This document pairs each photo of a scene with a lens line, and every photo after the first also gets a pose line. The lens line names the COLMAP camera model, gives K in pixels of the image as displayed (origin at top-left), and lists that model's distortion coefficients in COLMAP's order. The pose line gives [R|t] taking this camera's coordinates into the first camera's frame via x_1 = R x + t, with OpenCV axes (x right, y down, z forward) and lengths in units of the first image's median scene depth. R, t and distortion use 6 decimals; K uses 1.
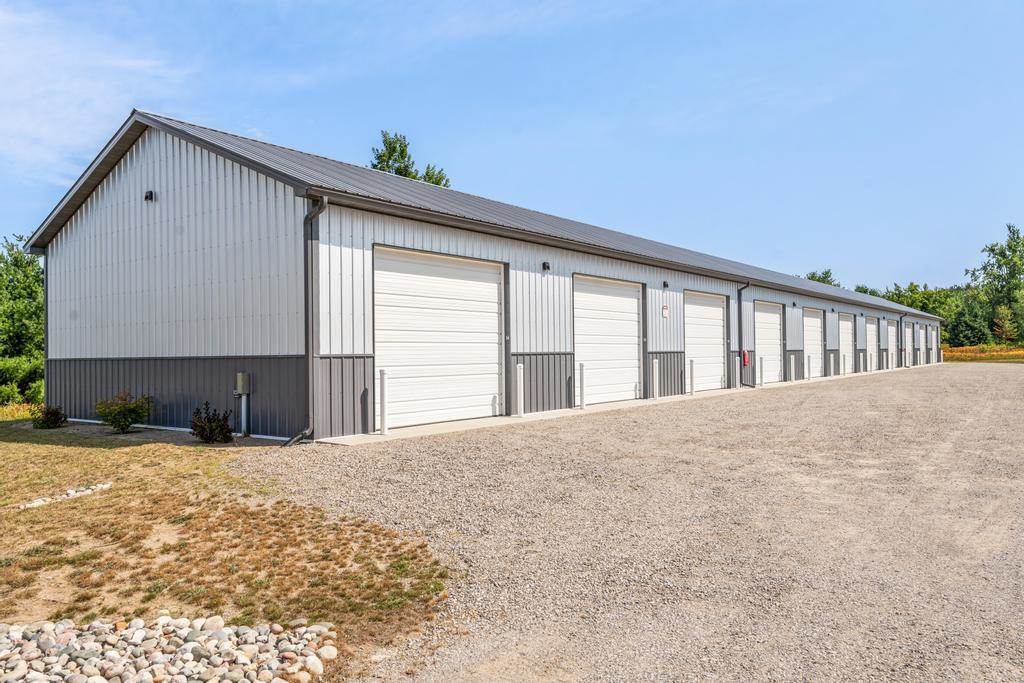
lens RADIAL K [[769.2, 0, 506.4], [0, 769.2, 342.4], [0, 0, 1]] dist [0.007708, 0.001649]
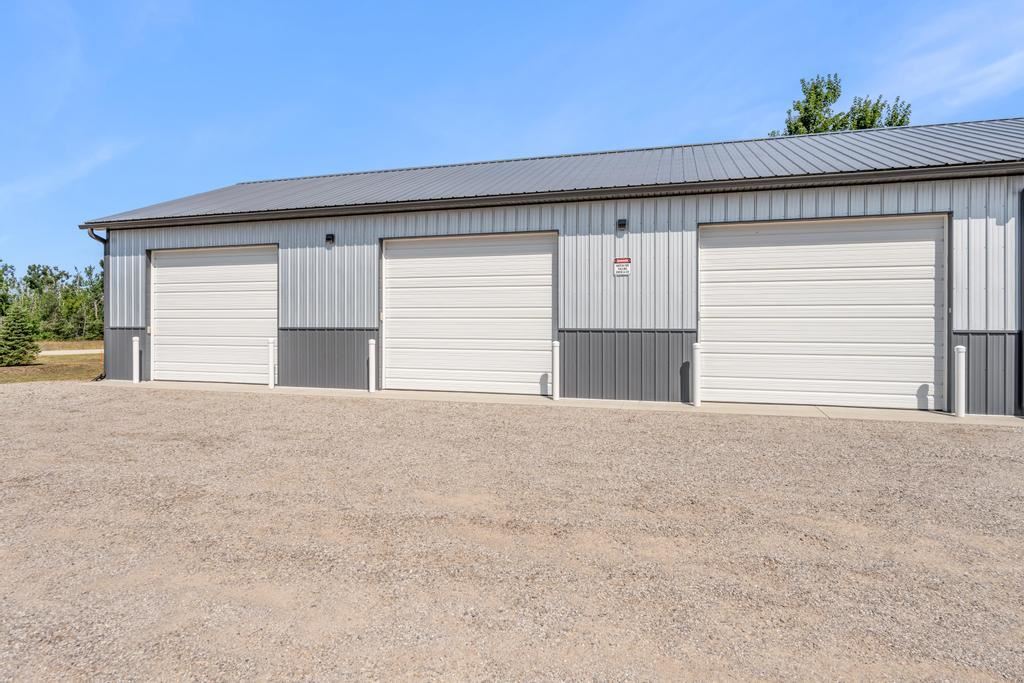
lens RADIAL K [[504.3, 0, 512.4], [0, 504.3, 334.7], [0, 0, 1]] dist [-0.003283, -0.000245]
pose [[0.363780, 0.023871, -0.931179, 0.394738], [0.004535, 0.999614, 0.027397, 0.003021], [0.931474, -0.014189, 0.363532, 0.536410]]
